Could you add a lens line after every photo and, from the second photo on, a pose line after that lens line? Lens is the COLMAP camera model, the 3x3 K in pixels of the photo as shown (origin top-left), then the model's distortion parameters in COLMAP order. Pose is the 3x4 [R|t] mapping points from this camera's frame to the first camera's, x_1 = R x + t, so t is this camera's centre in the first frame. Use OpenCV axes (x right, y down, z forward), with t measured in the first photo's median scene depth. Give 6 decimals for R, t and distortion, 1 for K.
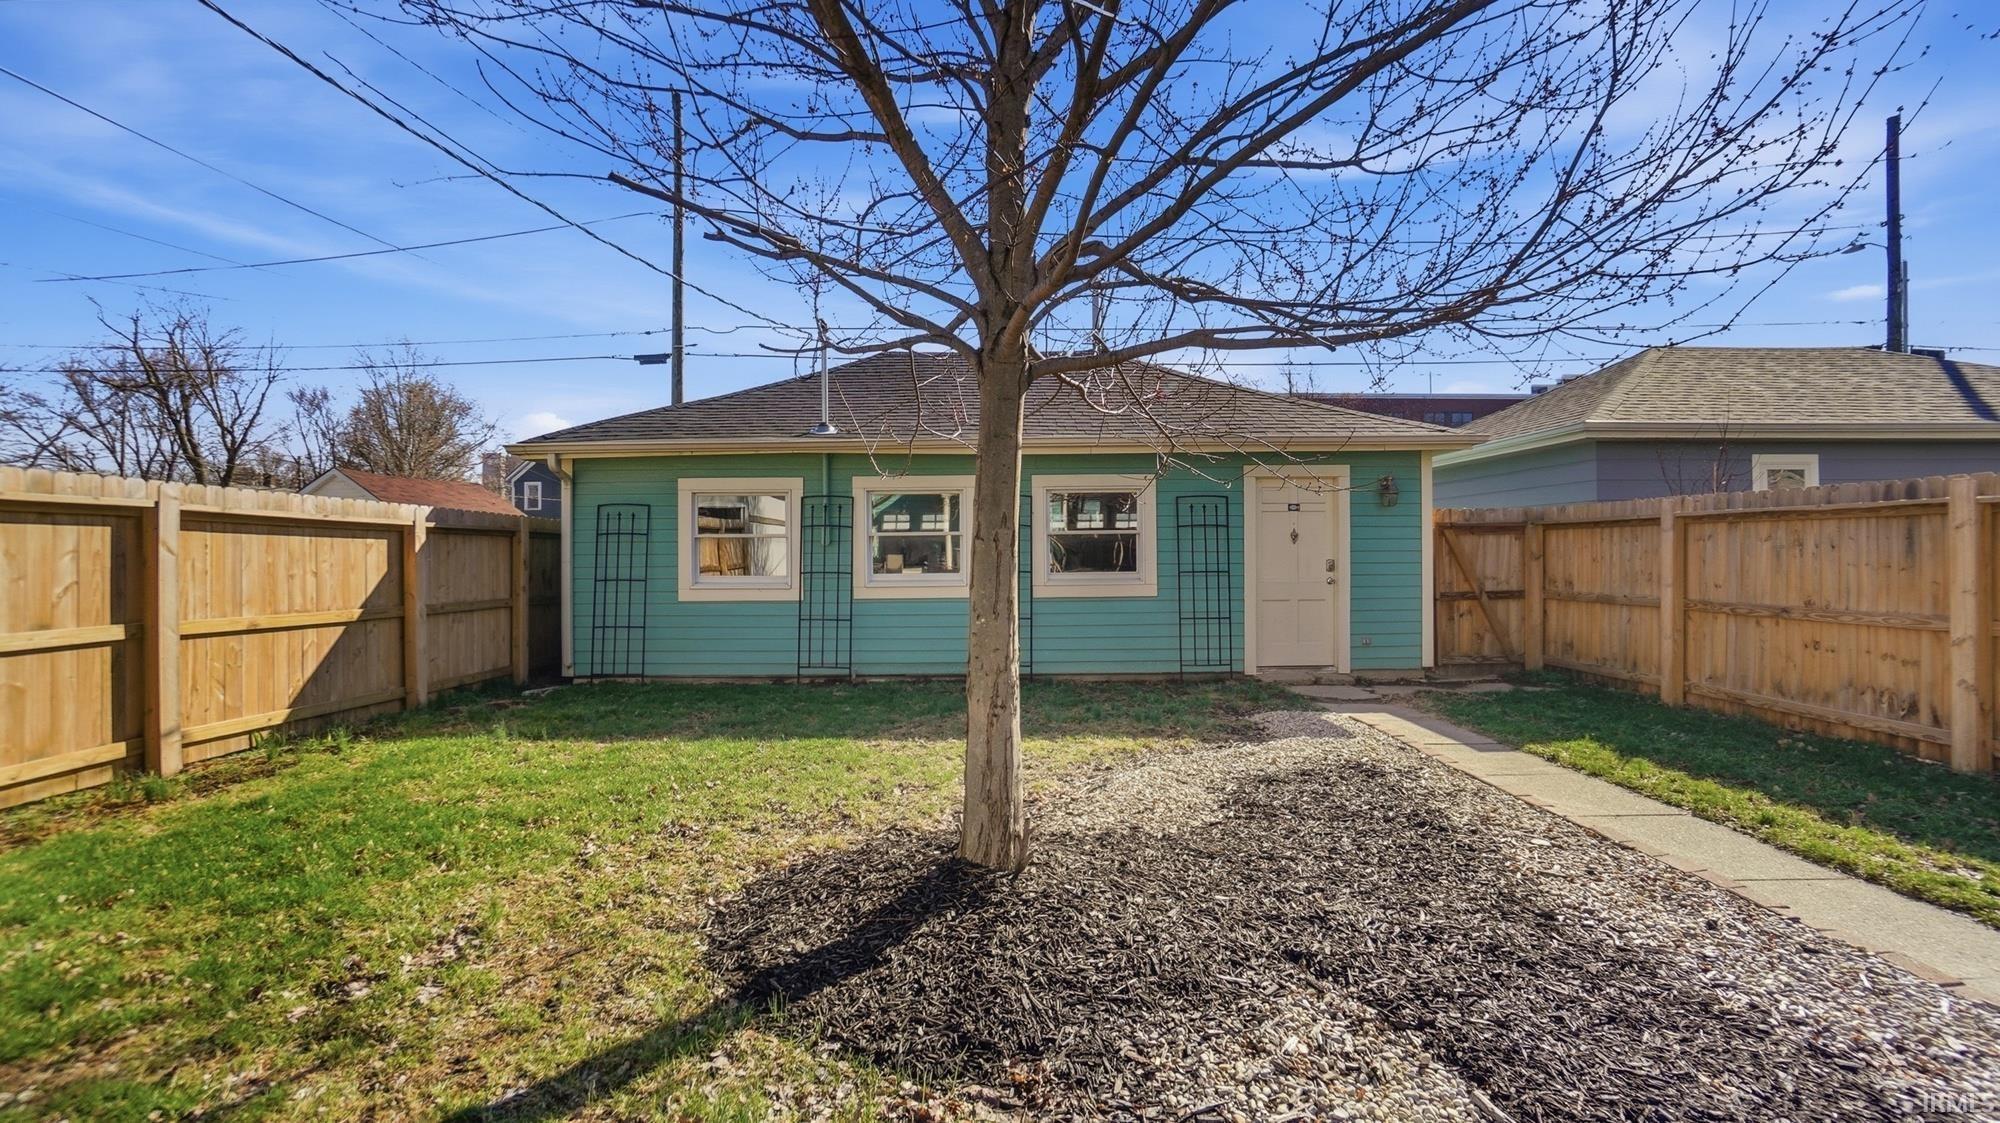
lens RADIAL K [[900.6, 0, 999.1], [0, 900.6, 559.6], [0, 0, 1]] dist [-0.047116, 0.014338]
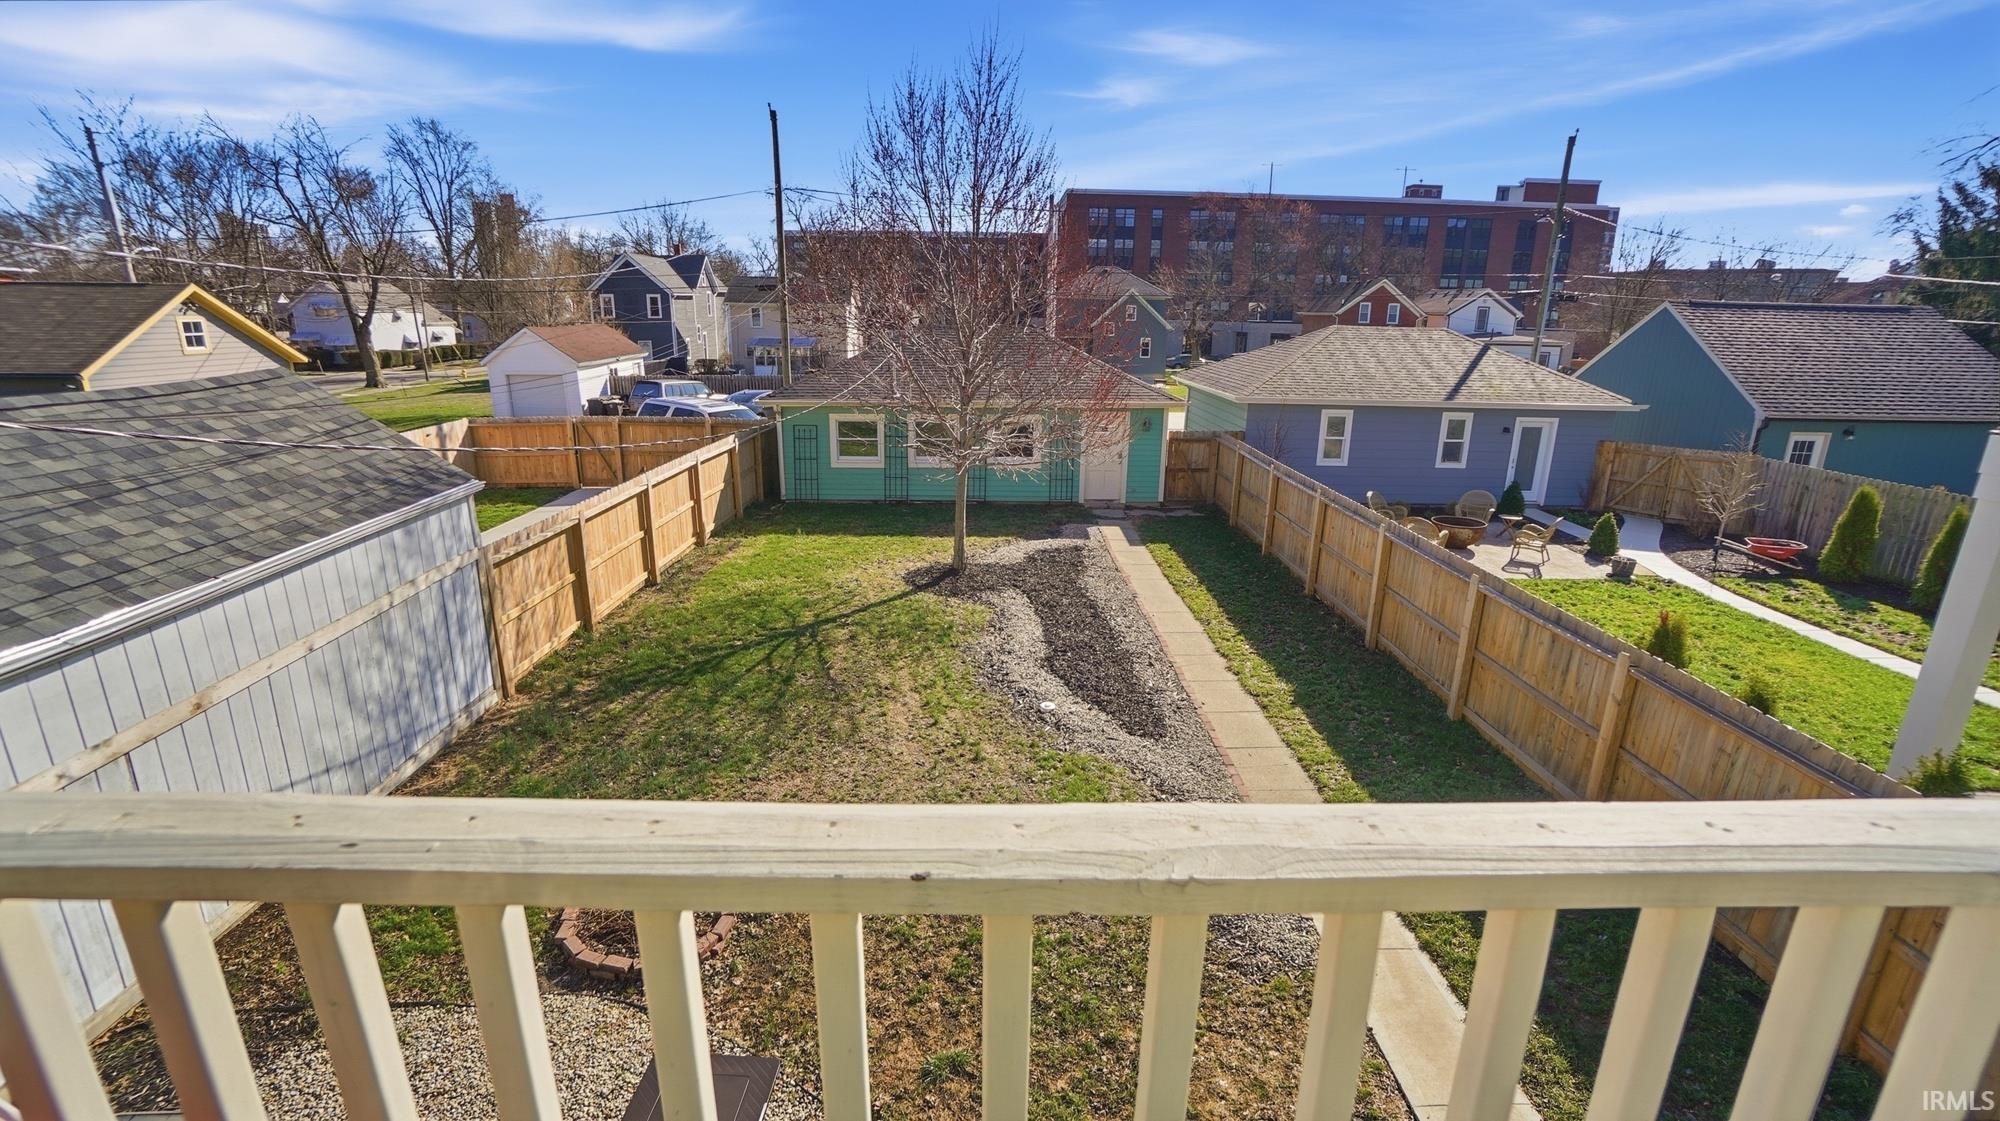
lens RADIAL K [[900.6, 0, 996.5], [0, 900.6, 571.1], [0, 0, 1]] dist [-0.047116, 0.014338]
pose [[0.999860, 0.016697, 0.000975, 0.065727], [-0.016298, 0.959516, 0.281182, -0.357067], [0.003759, -0.281159, 0.959654, -1.287321]]
